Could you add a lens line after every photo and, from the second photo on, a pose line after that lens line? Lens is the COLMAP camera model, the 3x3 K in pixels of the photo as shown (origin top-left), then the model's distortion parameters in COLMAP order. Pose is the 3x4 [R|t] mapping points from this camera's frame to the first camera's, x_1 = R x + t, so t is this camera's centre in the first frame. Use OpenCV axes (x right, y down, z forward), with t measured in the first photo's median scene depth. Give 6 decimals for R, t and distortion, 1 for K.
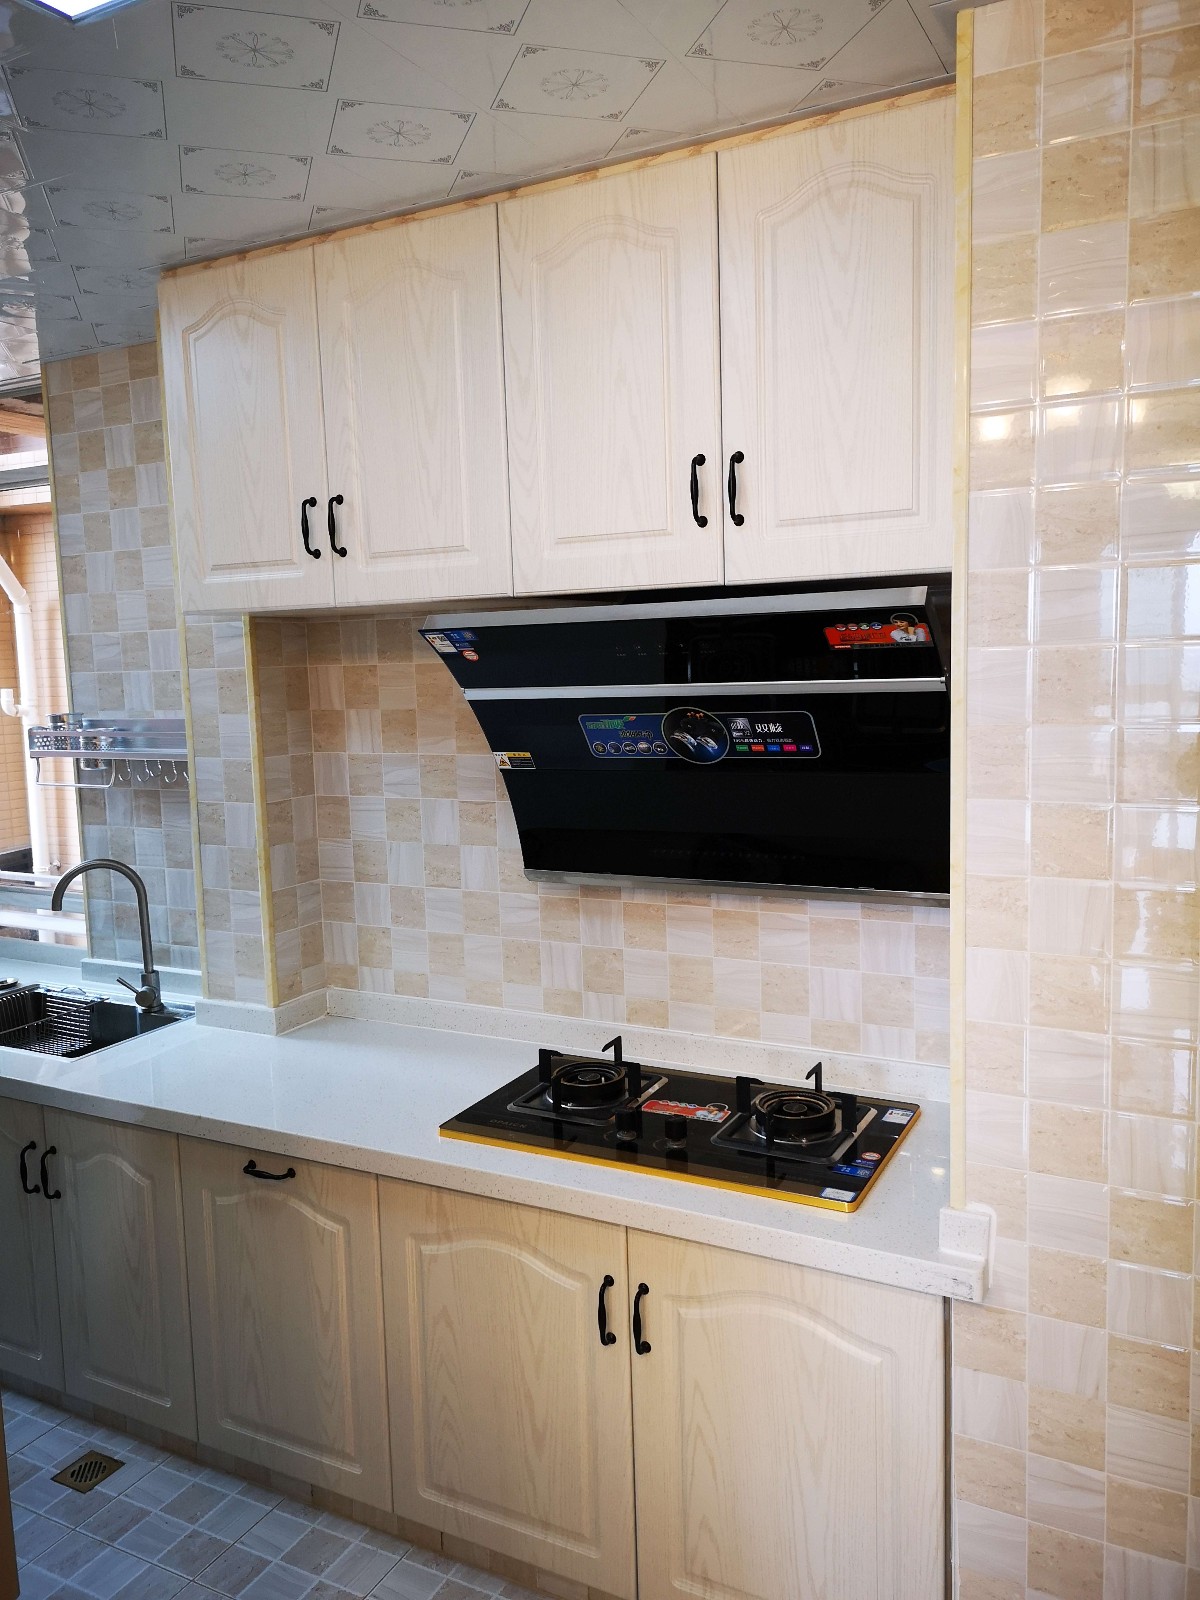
lens RADIAL K [[1254.3, 0, 598.1], [0, 1254.3, 798.2], [0, 0, 1]] dist [0.048678, -0.009872]
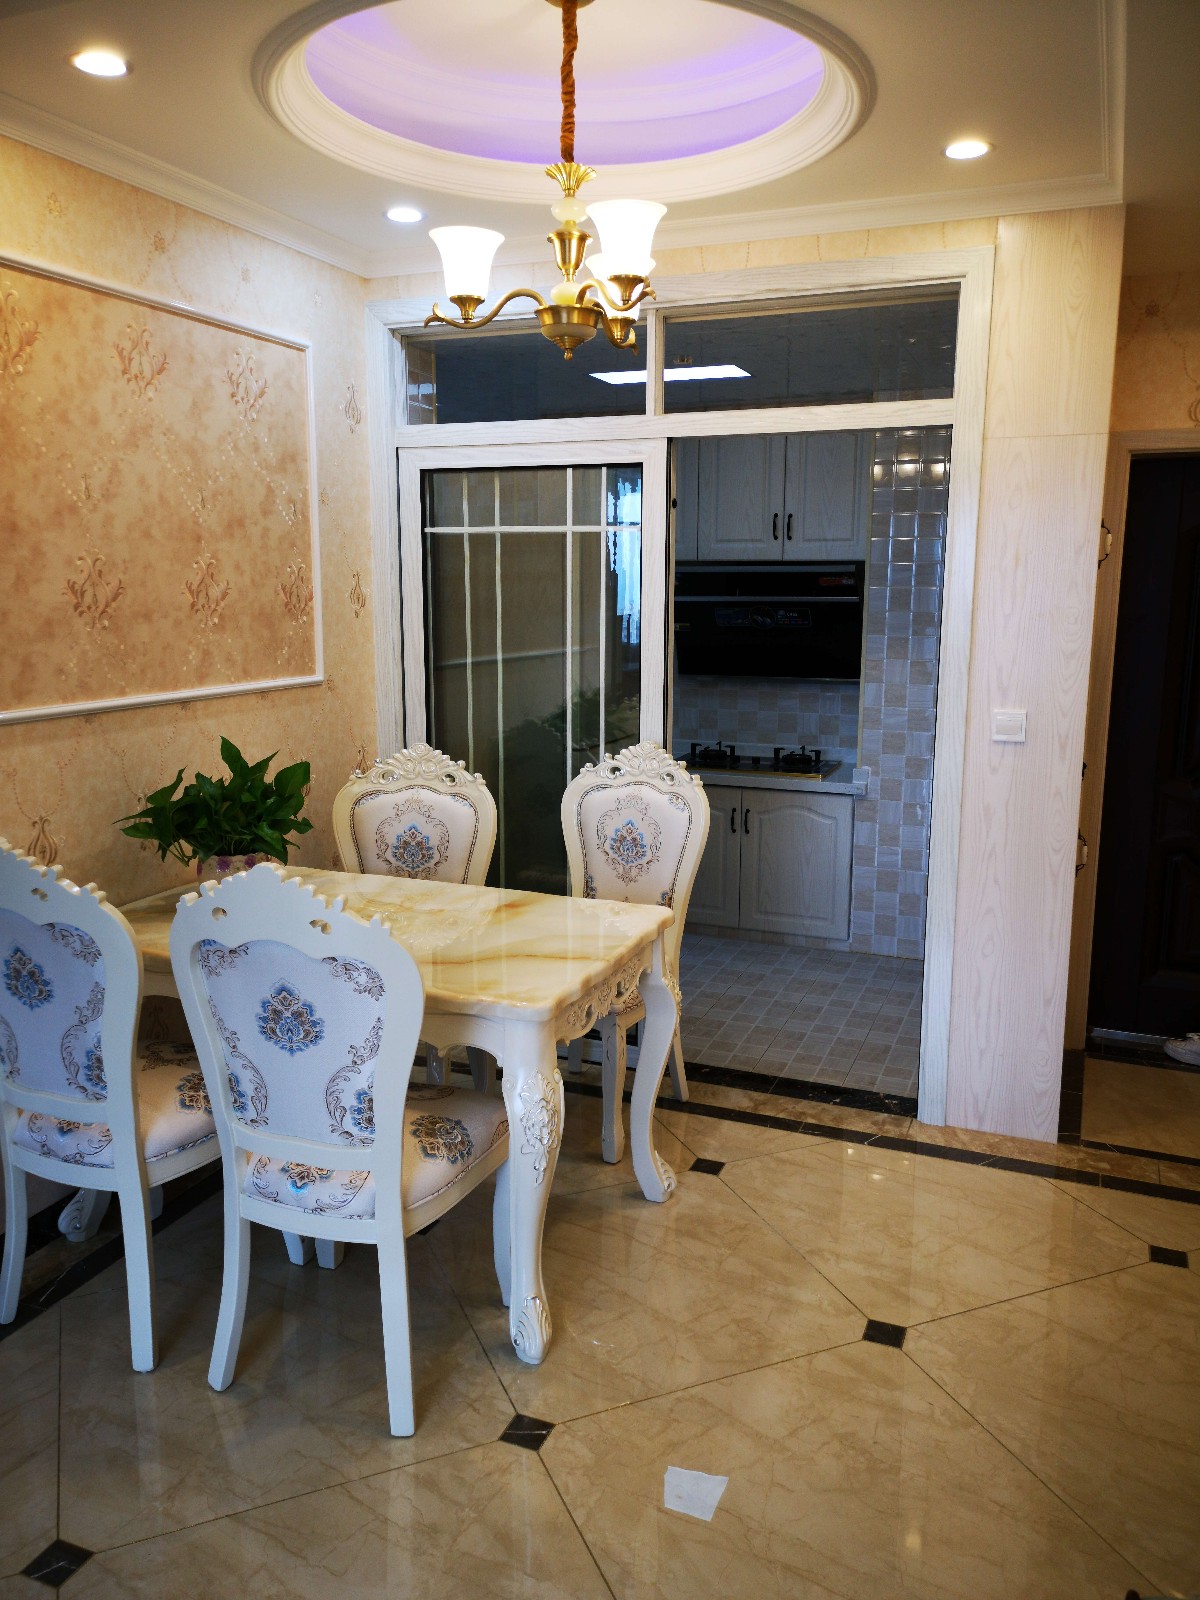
lens RADIAL K [[1254.3, 0, 601.3], [0, 1254.3, 798.6], [0, 0, 1]] dist [0.048678, -0.009872]
pose [[0.993522, 0.014698, 0.112686, -0.608943], [-0.021180, 0.998175, 0.056545, 0.208211], [-0.111649, -0.058566, 0.992020, -1.760221]]
